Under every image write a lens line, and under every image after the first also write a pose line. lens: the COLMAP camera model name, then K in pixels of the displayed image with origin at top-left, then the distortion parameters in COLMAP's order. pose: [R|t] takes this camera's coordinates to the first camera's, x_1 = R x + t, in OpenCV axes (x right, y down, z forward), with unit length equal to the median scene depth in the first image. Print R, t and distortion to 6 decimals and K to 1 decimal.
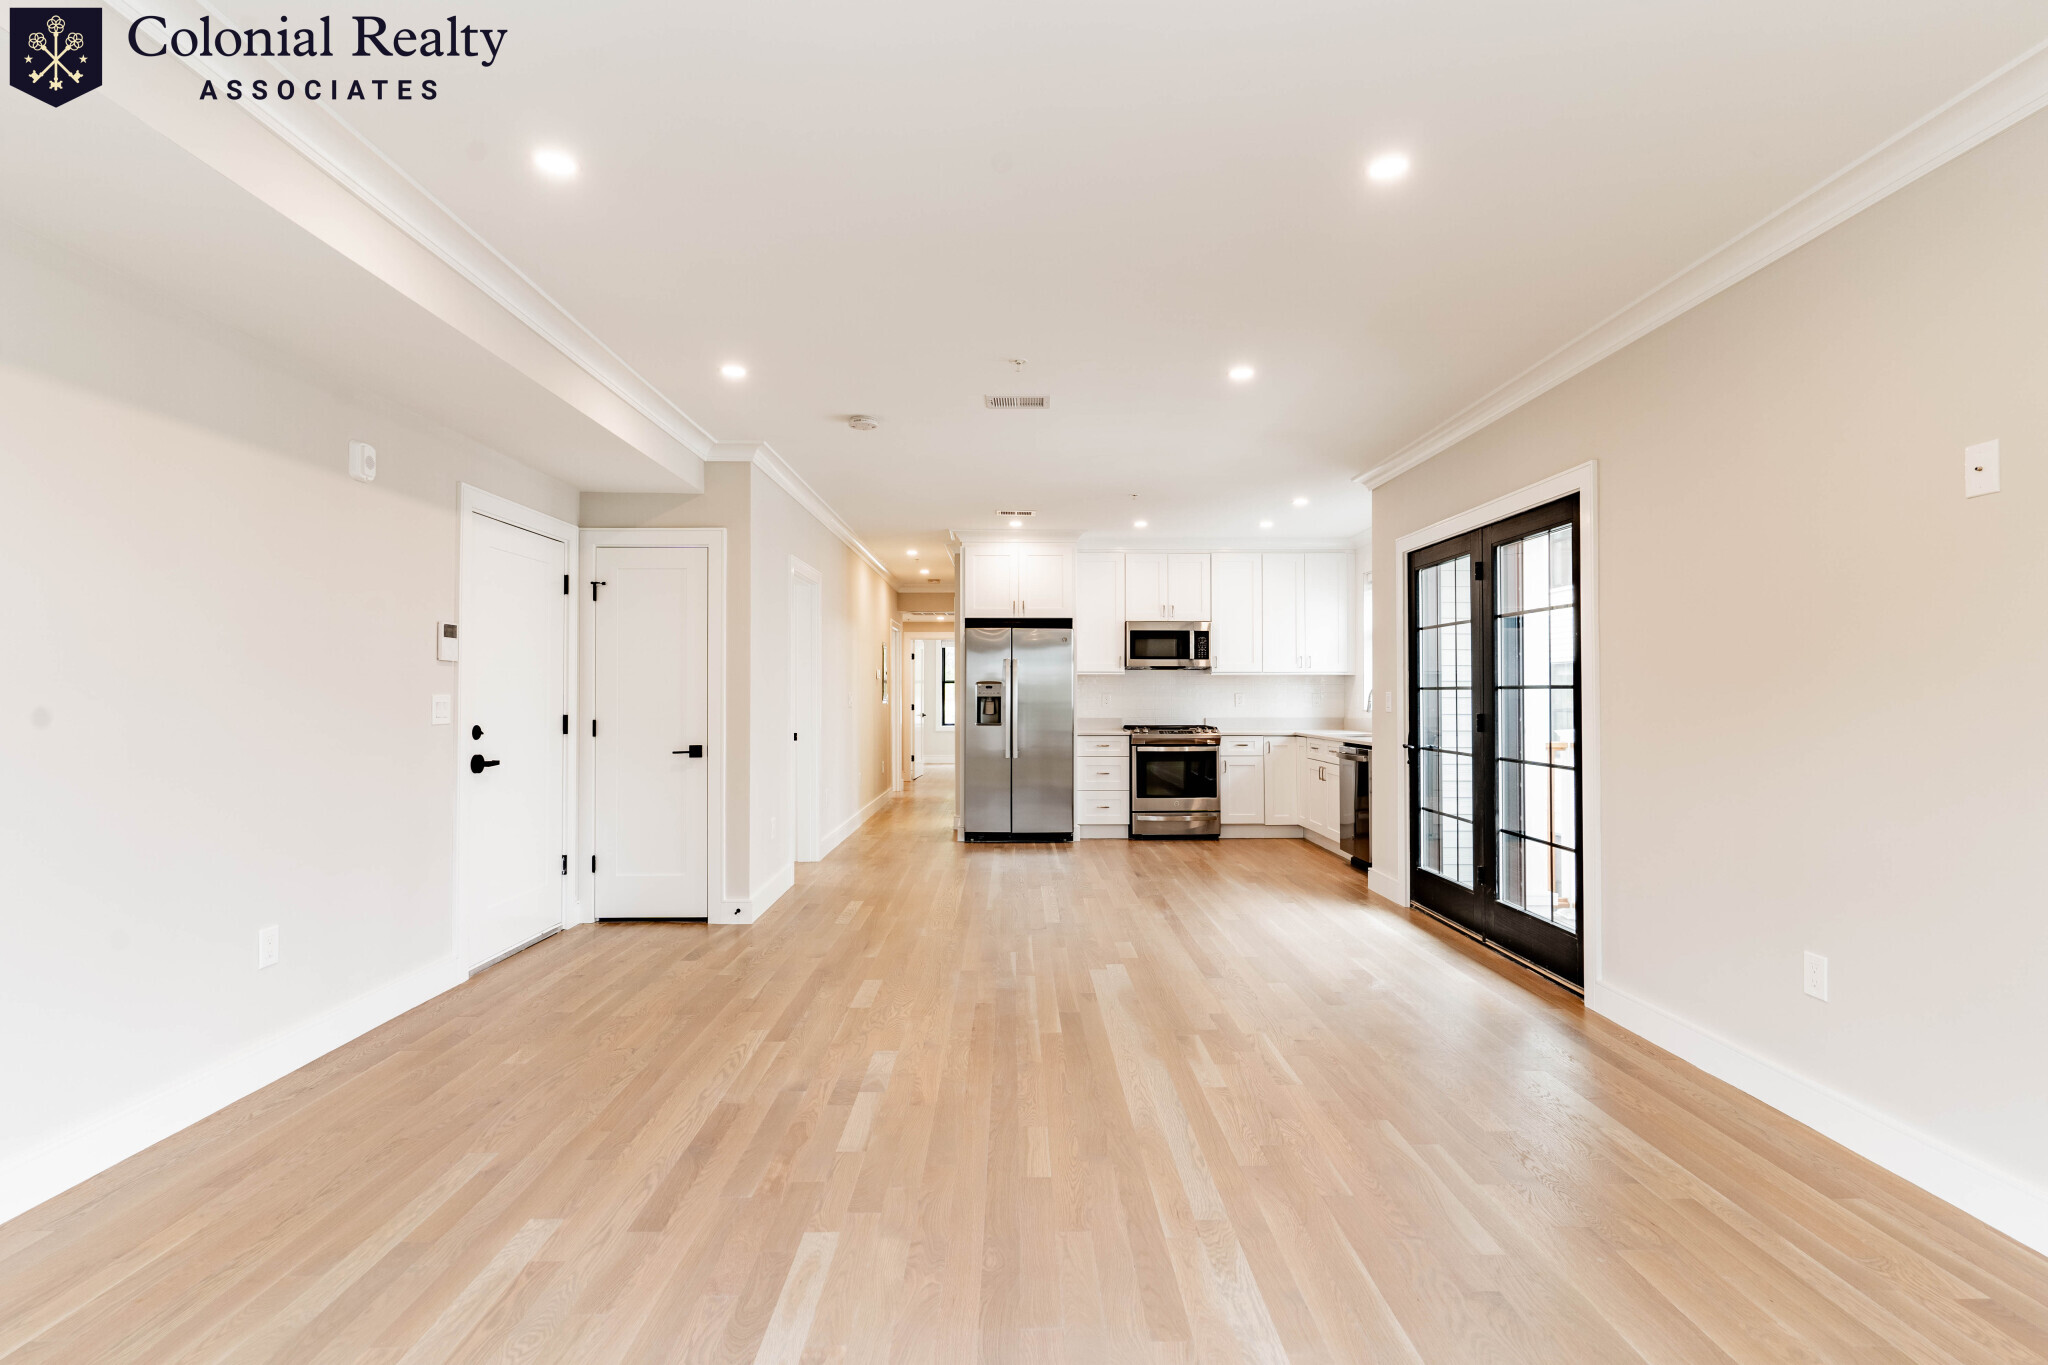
lens RADIAL K [[989.6, 0, 1033.2], [0, 989.6, 684.2], [0, 0, 1]] dist [0.002726, 0.000185]
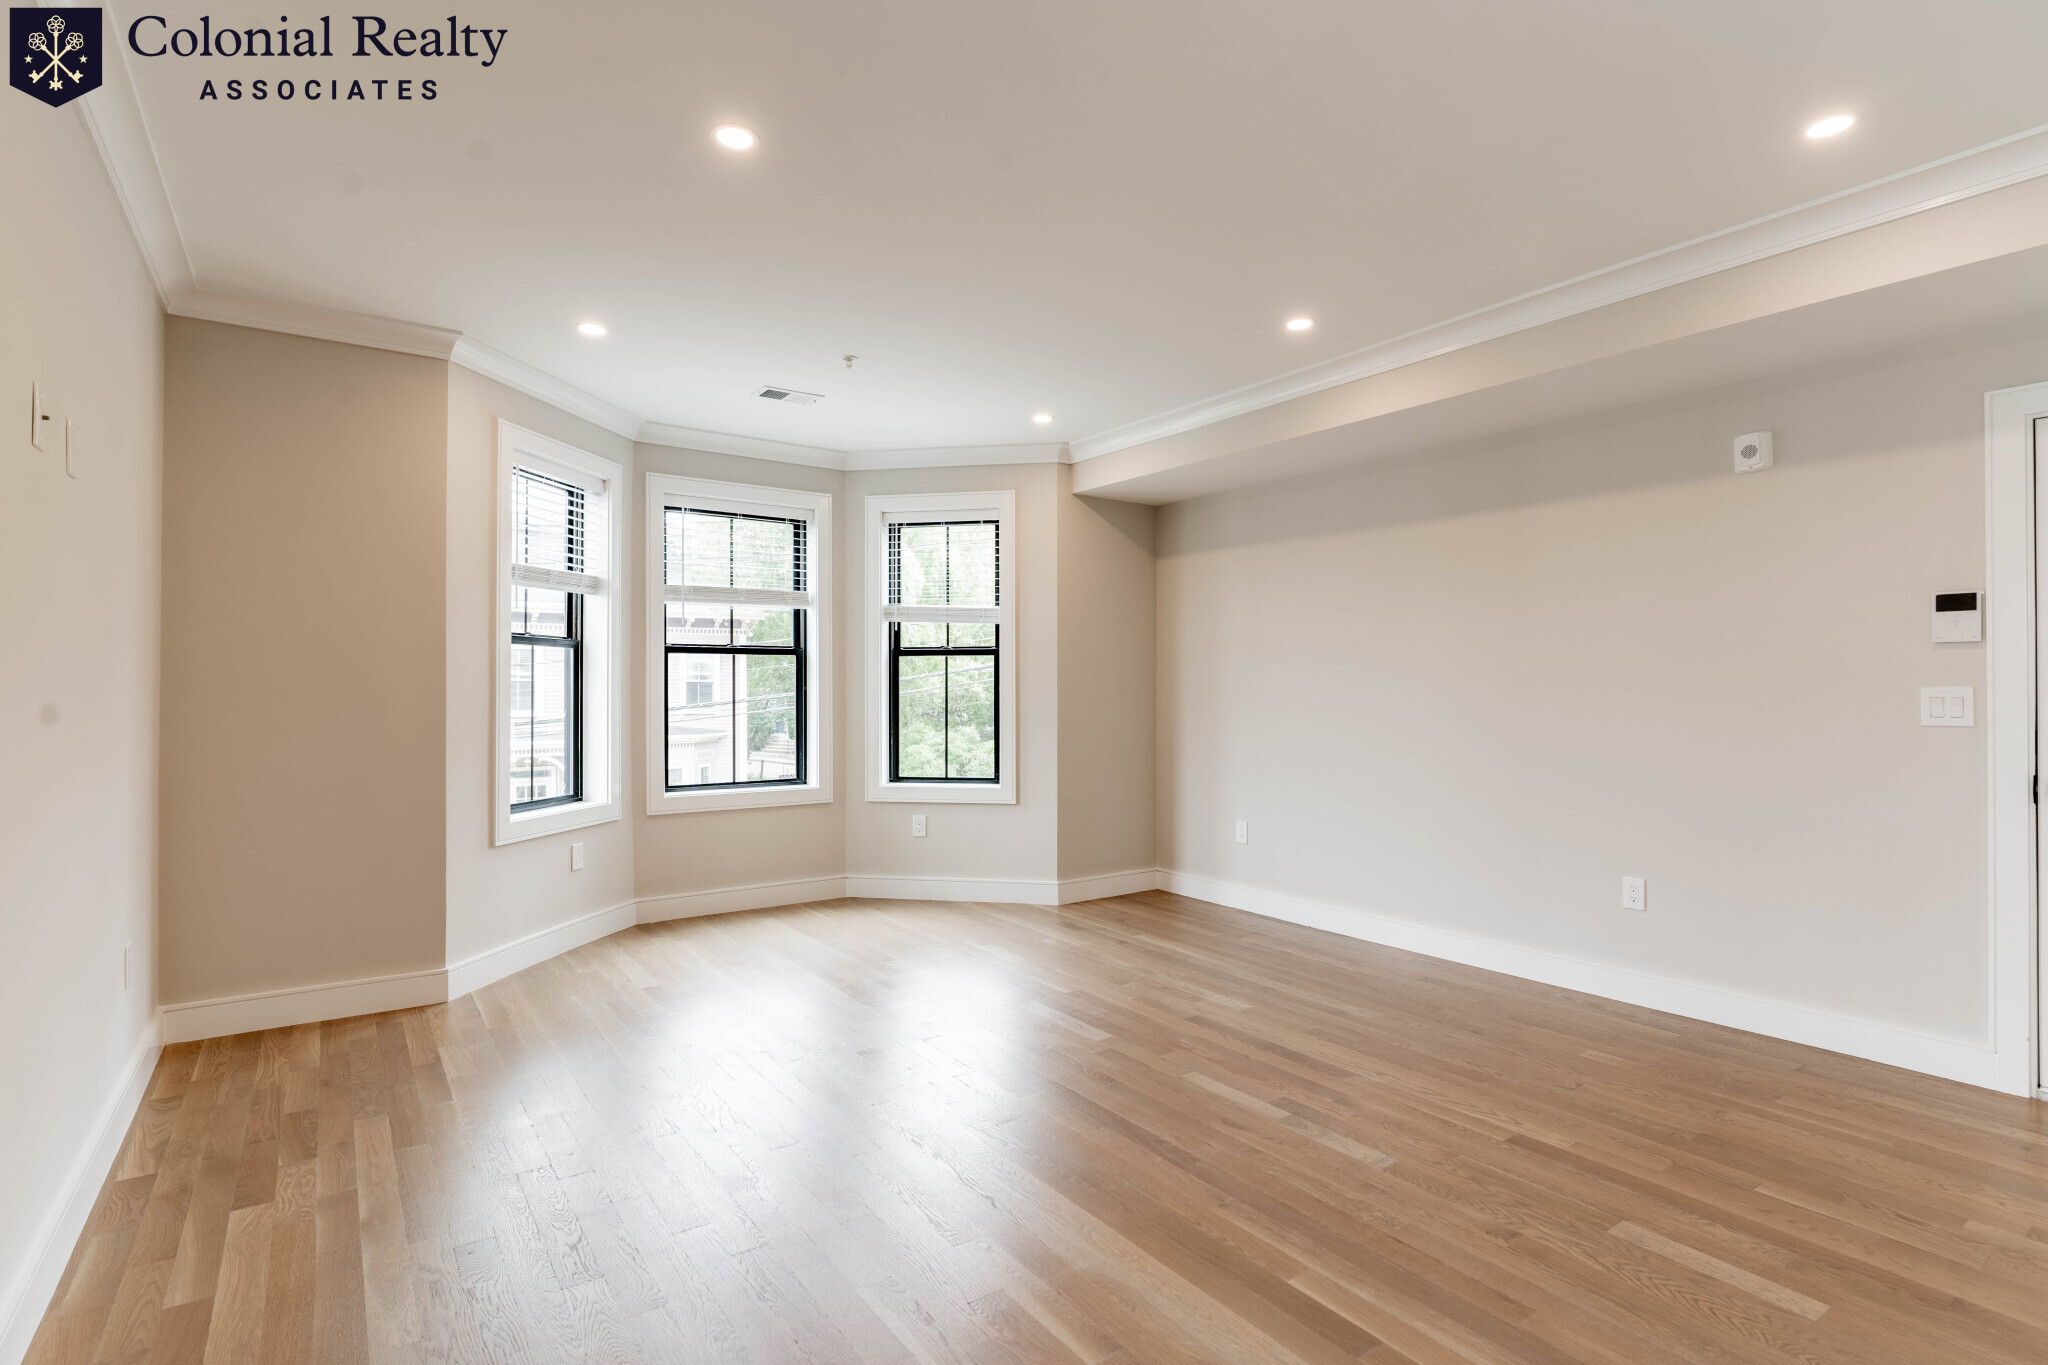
lens RADIAL K [[1046.0, 0, 1031.3], [0, 1046.0, 682.0], [0, 0, 1]] dist [0.000038, -0.000117]
pose [[-0.835578, -0.003466, -0.549360, 0.446834], [0.008264, 0.999788, -0.018878, 0.016319], [0.549309, -0.020314, -0.835372, 1.323174]]
